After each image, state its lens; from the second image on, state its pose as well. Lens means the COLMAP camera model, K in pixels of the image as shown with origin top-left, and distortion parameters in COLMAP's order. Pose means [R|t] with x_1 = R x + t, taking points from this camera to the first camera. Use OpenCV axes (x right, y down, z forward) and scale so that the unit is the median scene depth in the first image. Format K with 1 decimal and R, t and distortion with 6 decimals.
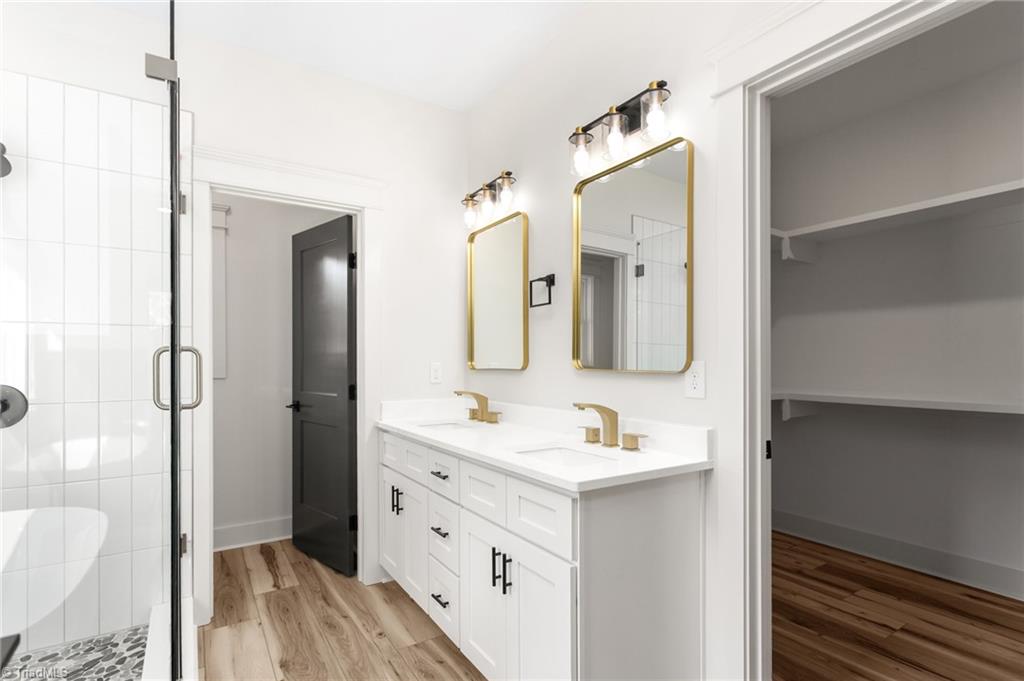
lens RADIAL K [[496.3, 0, 503.7], [0, 496.3, 359.9], [0, 0, 1]] dist [-0.000749, 0.004363]
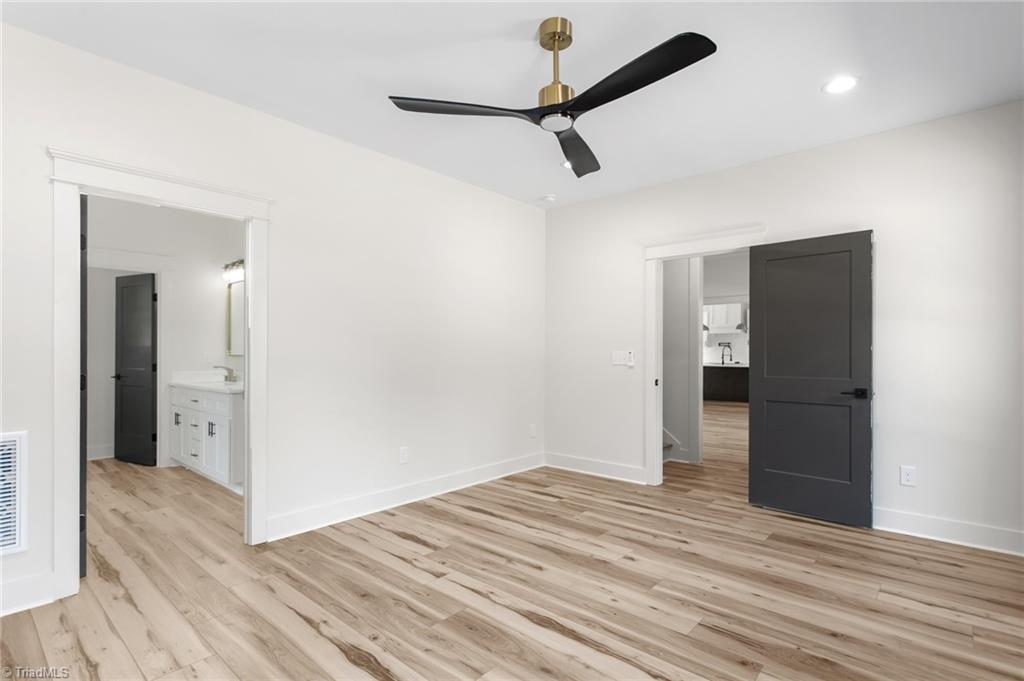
lens RADIAL K [[496.3, 0, 513.2], [0, 496.3, 350.0], [0, 0, 1]] dist [-0.000749, 0.004363]
pose [[0.958795, 0.006195, 0.284030, 0.459603], [-0.006222, 0.999980, -0.000808, -0.007125], [-0.284029, -0.000992, 0.958815, -1.179243]]
